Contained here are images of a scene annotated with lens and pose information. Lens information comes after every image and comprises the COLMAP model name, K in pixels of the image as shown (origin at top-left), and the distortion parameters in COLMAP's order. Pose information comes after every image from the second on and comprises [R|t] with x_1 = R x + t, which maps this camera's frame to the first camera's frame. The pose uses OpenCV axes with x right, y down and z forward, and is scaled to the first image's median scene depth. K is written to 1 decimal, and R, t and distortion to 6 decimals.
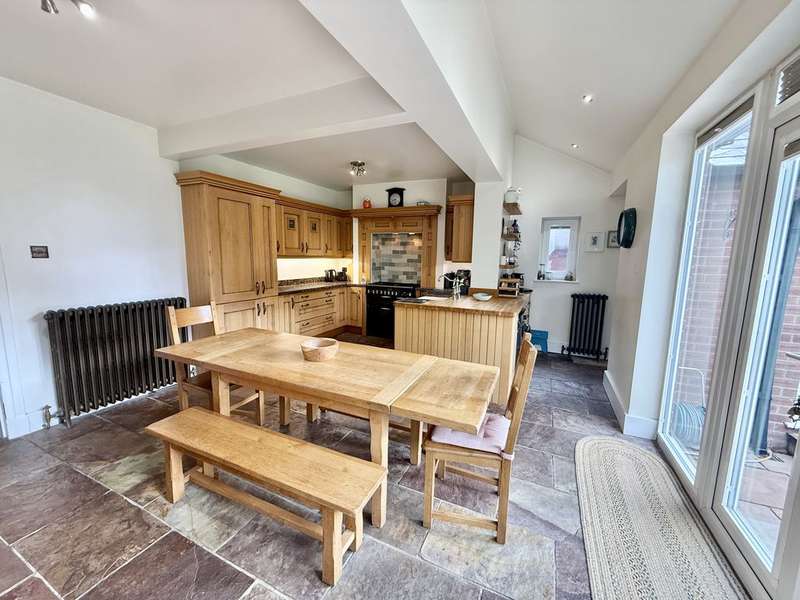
lens RADIAL K [[318.8, 0, 399.2], [0, 318.8, 298.4], [0, 0, 1]] dist [0.000423, 0.000312]
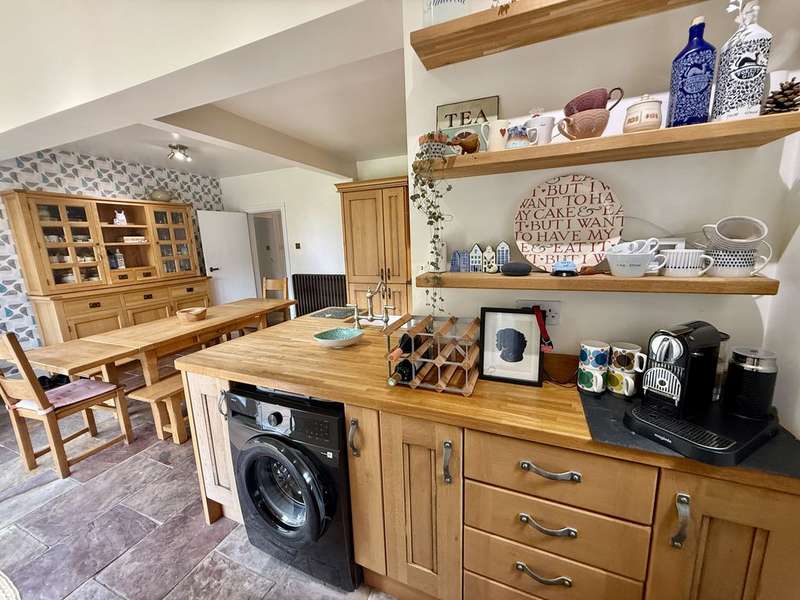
lens RADIAL K [[316.1, 0, 395.7], [0, 316.1, 300.0], [0, 0, 1]] dist [0.001684, -0.000335]
pose [[0.035015, 0.164656, -0.985729, 0.485075], [-0.098342, 0.982115, 0.160559, -0.091973], [0.994536, 0.091317, 0.050582, 0.739007]]
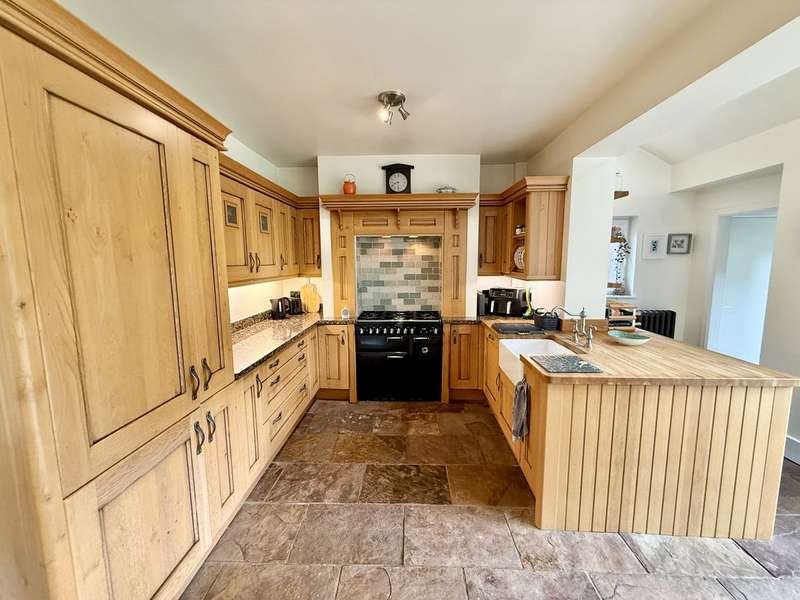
lens RADIAL K [[318.8, 0, 399.2], [0, 318.8, 298.4], [0, 0, 1]] dist [0.000423, 0.000312]
pose [[0.922377, -0.068663, 0.380139, -0.265929], [0.073883, 0.997267, 0.000862, -0.081889], [-0.379159, 0.027290, 0.924929, 0.421551]]
